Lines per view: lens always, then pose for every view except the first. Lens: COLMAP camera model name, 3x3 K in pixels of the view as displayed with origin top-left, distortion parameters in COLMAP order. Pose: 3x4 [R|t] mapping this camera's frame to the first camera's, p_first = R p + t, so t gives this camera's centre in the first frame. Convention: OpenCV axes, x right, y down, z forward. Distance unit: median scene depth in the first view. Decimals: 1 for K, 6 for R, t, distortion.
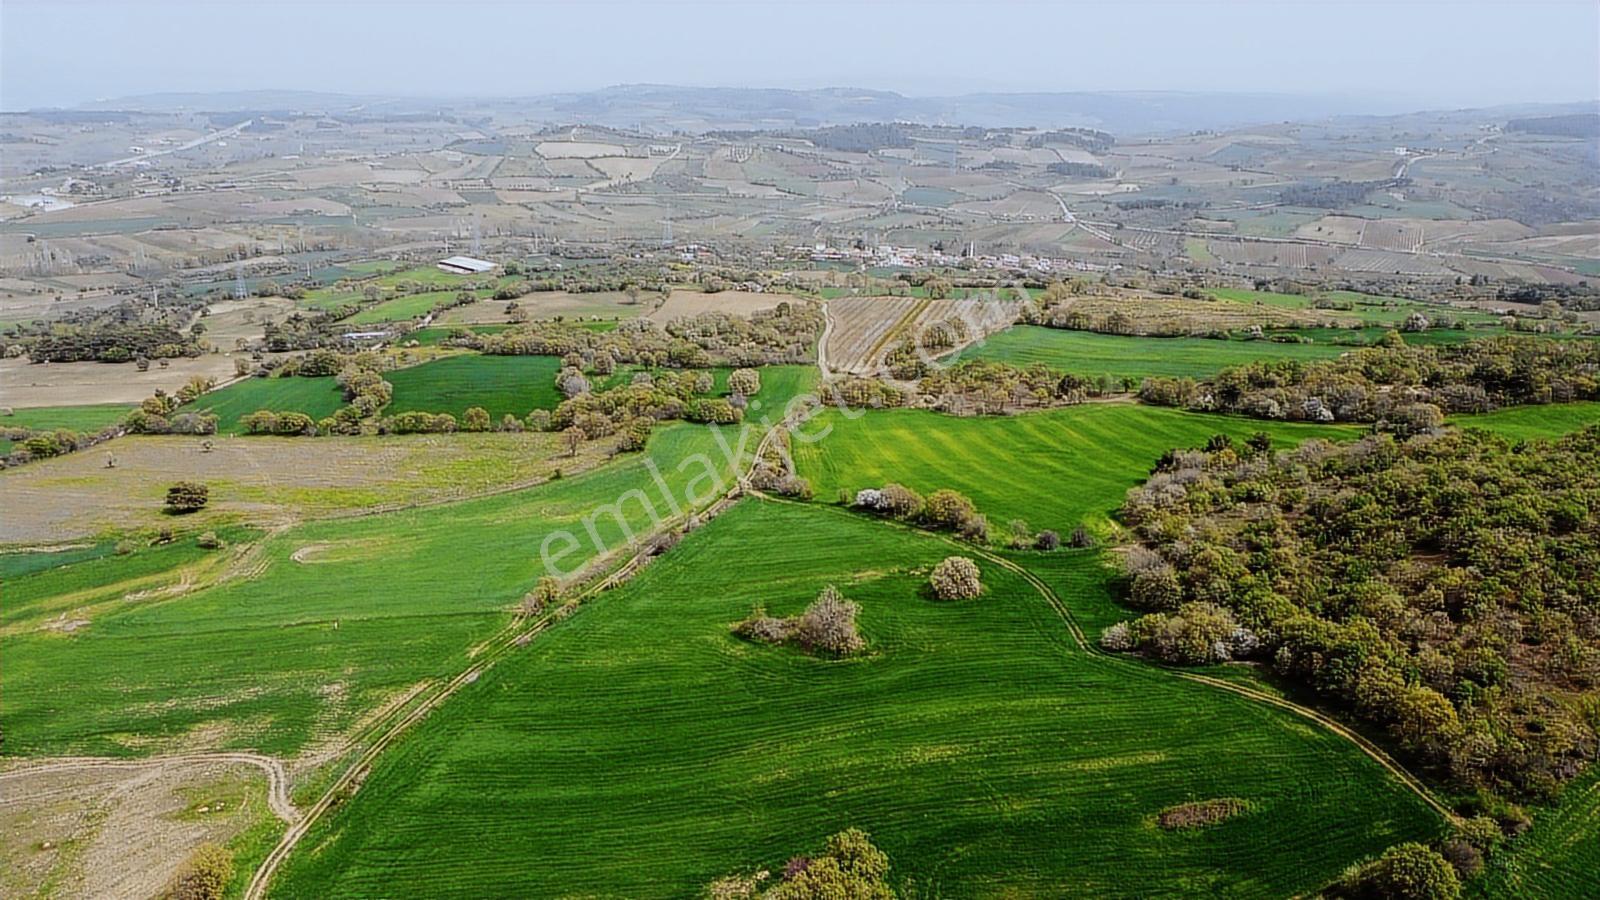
lens RADIAL K [[1211.1, 0, 812.4], [0, 1211.1, 451.6], [0, 0, 1]] dist [-0.011518, -0.018685]
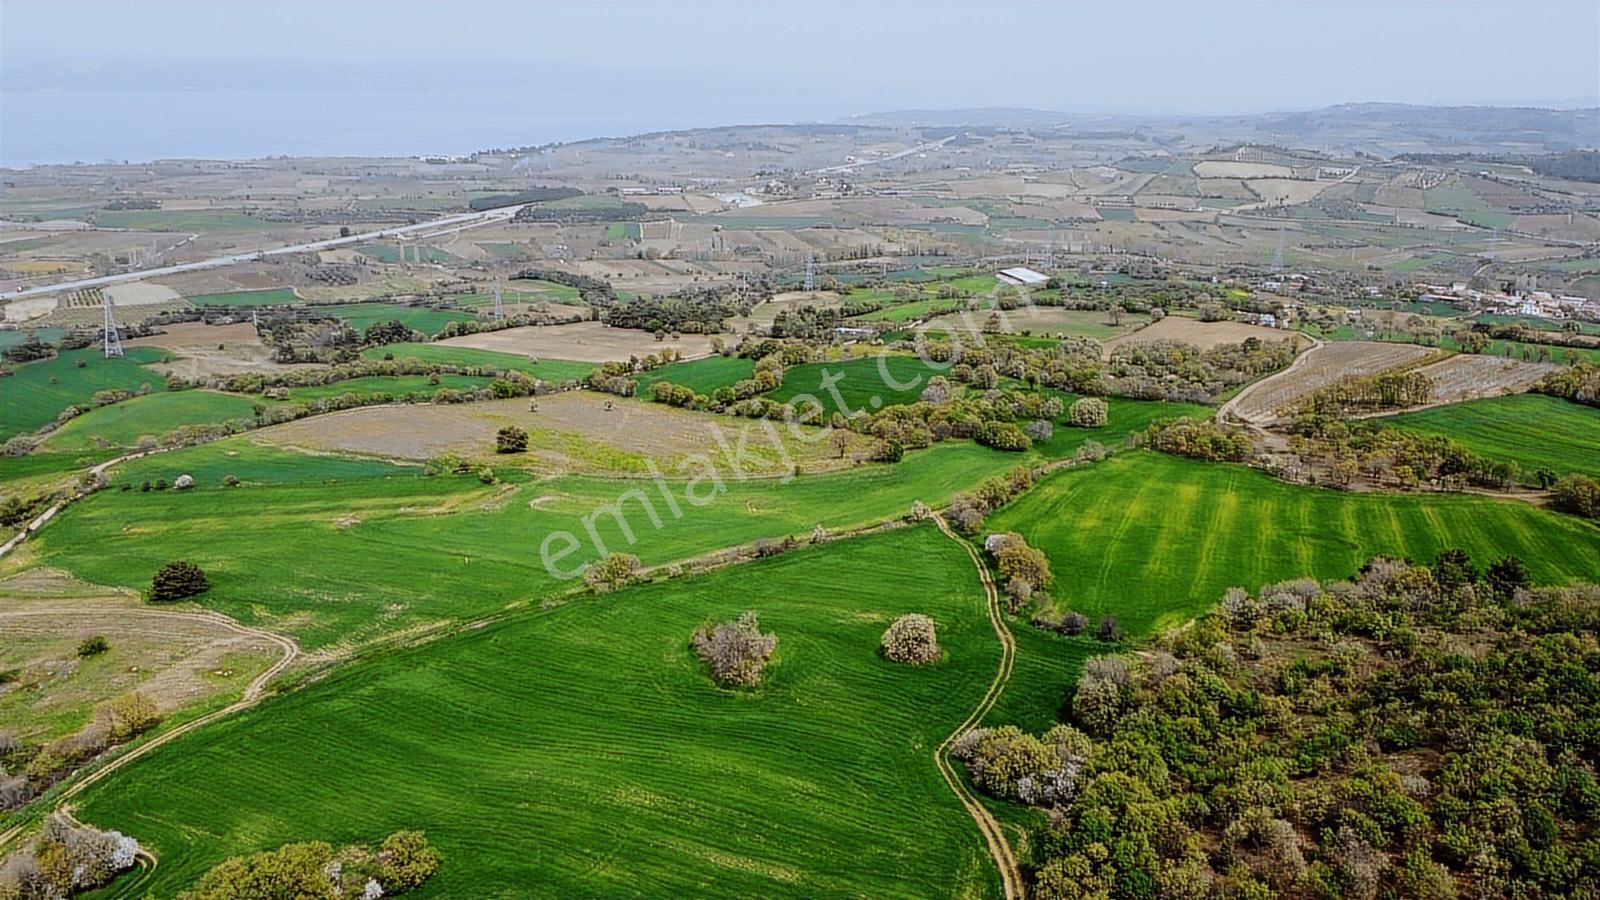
lens RADIAL K [[1212.9, 0, 802.1], [0, 1212.9, 453.4], [0, 0, 1]] dist [-0.007324, -0.006562]
pose [[0.837947, 0.146964, -0.525592, 0.078166], [-0.154500, 0.987543, 0.029815, -0.006434], [0.523426, 0.056221, 0.850214, 0.033227]]
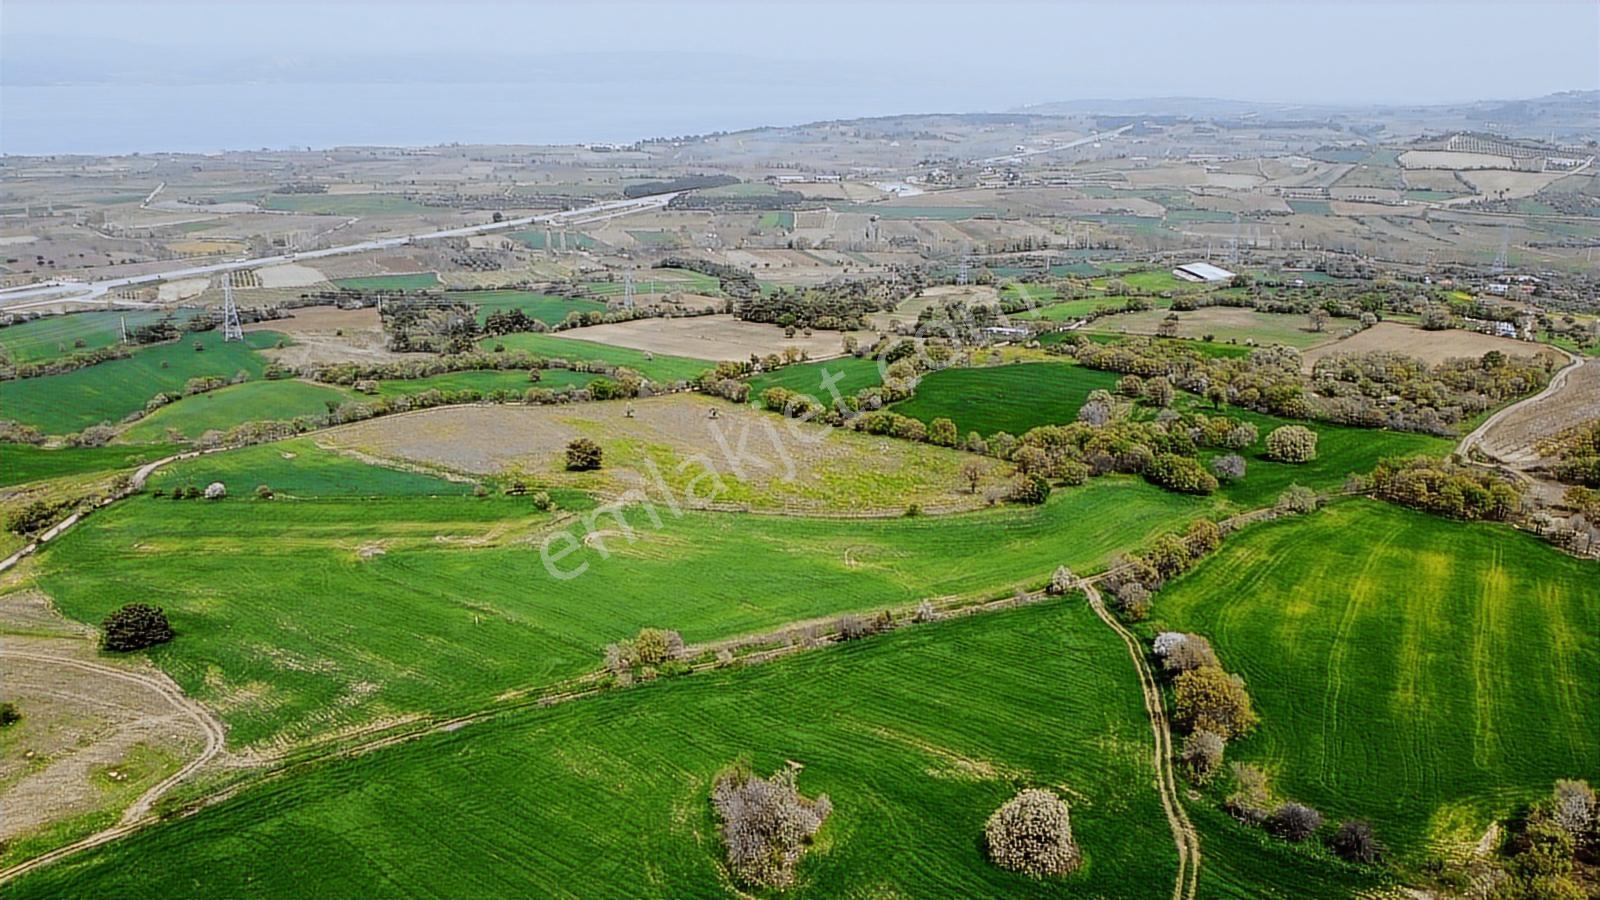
lens RADIAL K [[1211.8, 0, 800.3], [0, 1211.8, 452.4], [0, 0, 1]] dist [-0.001394, -0.010190]
pose [[0.755274, 0.178029, -0.630767, 0.057146], [-0.183292, 0.981375, 0.057513, -0.012572], [0.629258, 0.072177, 0.773838, 0.077289]]
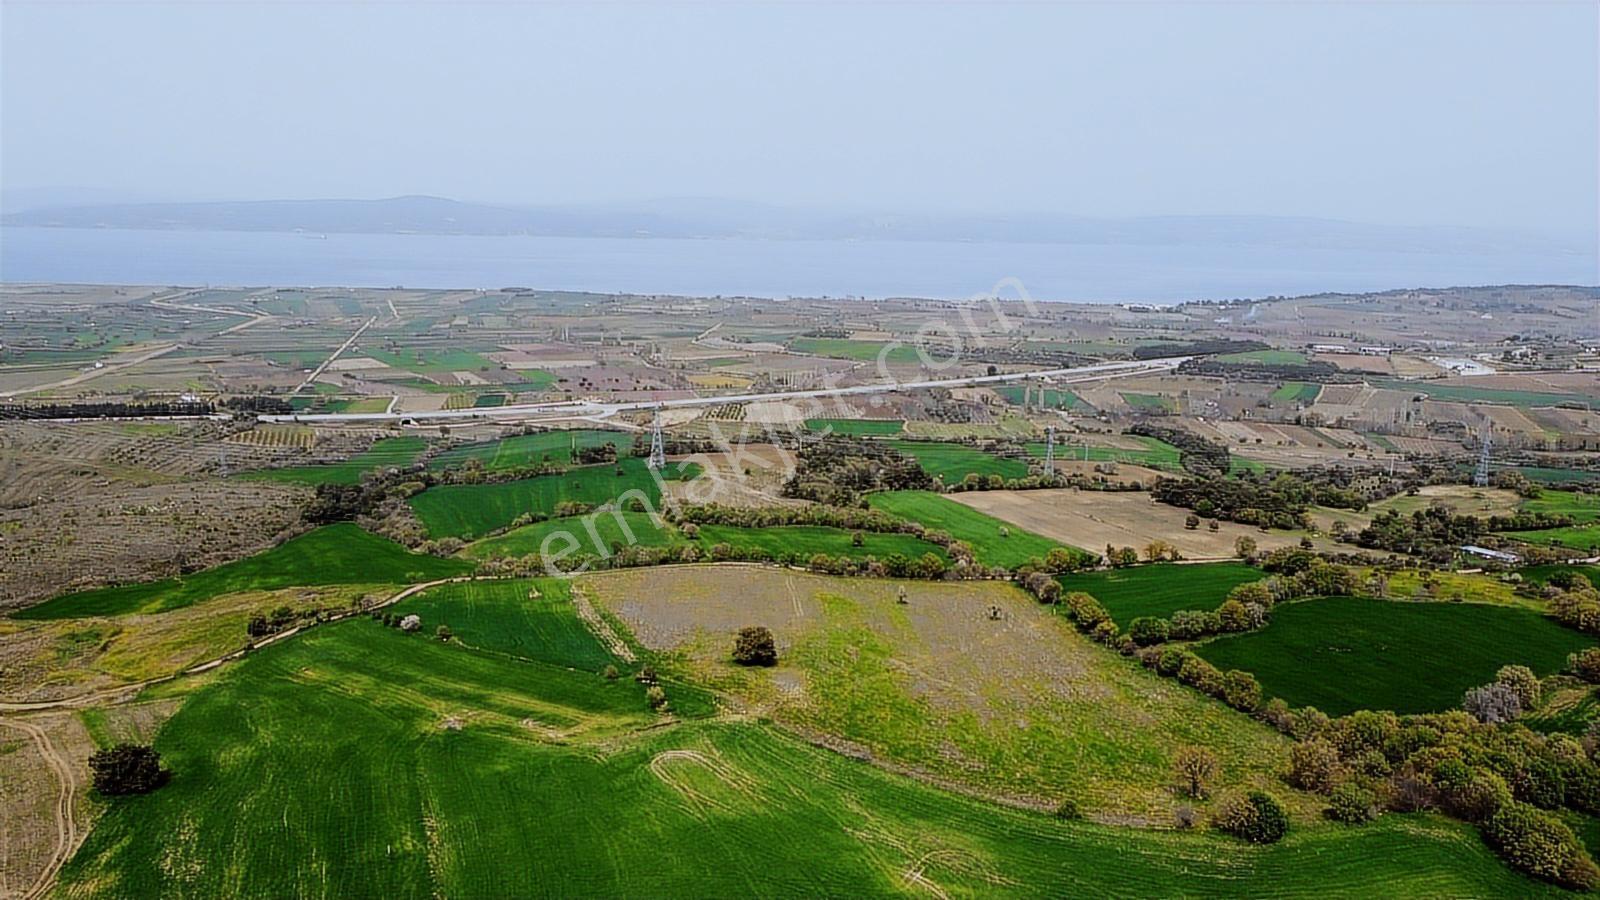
lens RADIAL K [[1206.7, 0, 801.0], [0, 1206.7, 465.9], [0, 0, 1]] dist [0.000997, -0.009152]
pose [[0.386076, 0.161485, -0.908222, 0.054196], [-0.280992, 0.958357, 0.050952, -0.030879], [0.878629, 0.235532, 0.415375, 0.149170]]
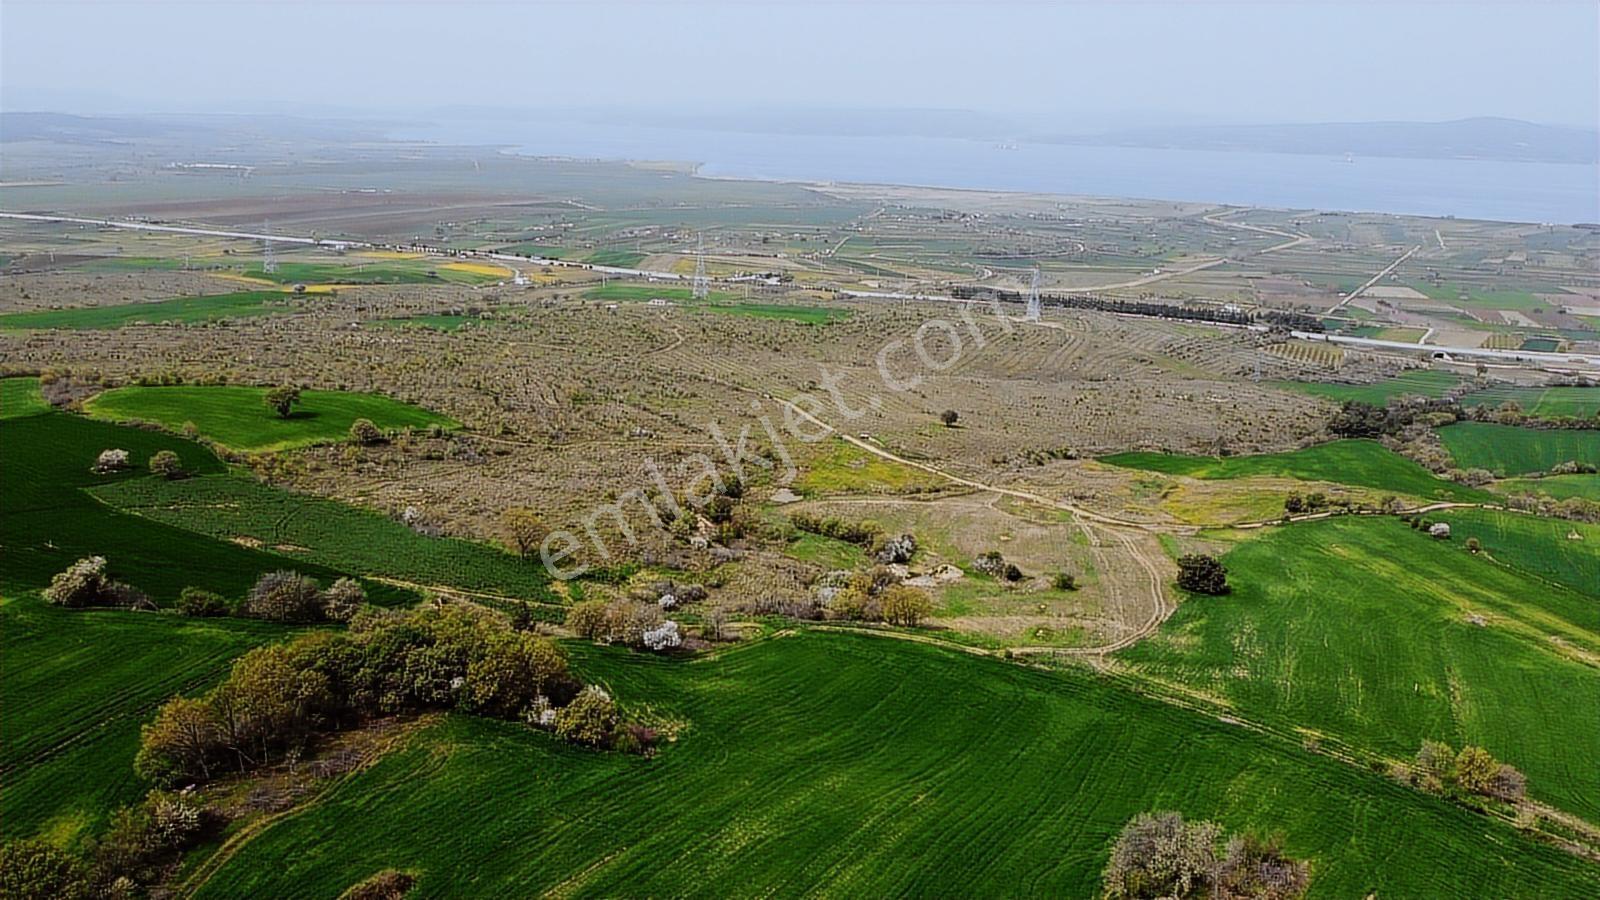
lens RADIAL K [[1206.7, 0, 801.0], [0, 1206.7, 465.9], [0, 0, 1]] dist [0.000997, -0.009152]
pose [[-0.393002, 0.215516, -0.893925, 0.084372], [-0.303565, 0.887236, 0.347362, -0.026414], [0.867985, 0.407878, -0.283262, 0.138772]]
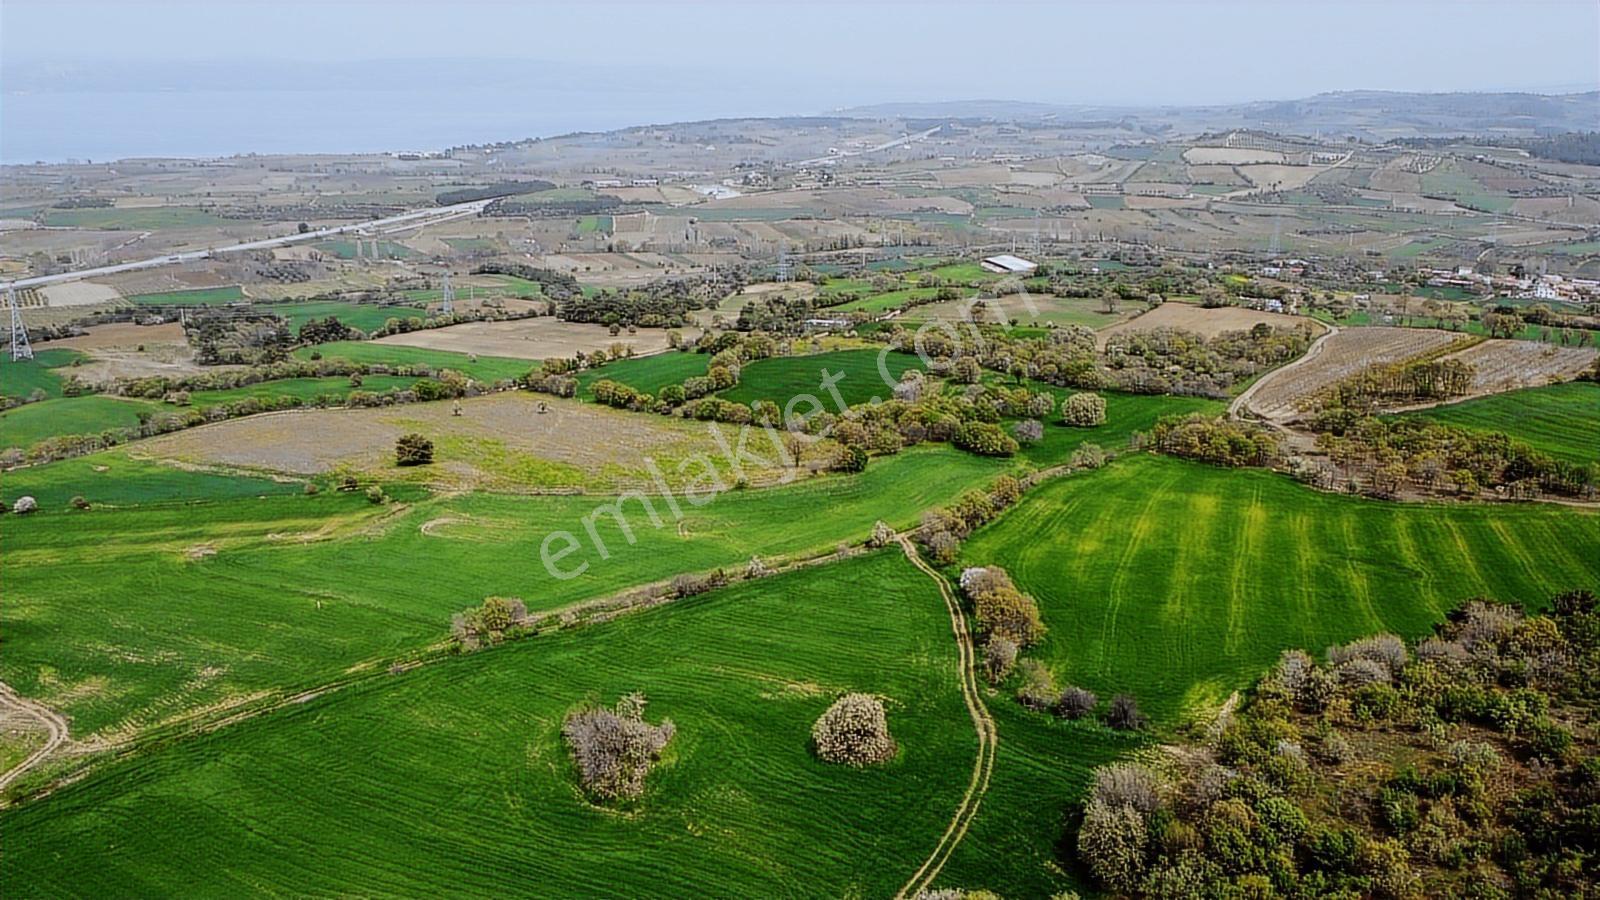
lens RADIAL K [[1212.9, 0, 802.1], [0, 1212.9, 453.4], [0, 0, 1]] dist [-0.007324, -0.006562]
pose [[0.843852, 0.137910, -0.518550, 0.064470], [-0.142464, 0.989306, 0.031273, -0.008552], [0.517318, 0.047485, 0.854475, 0.069266]]
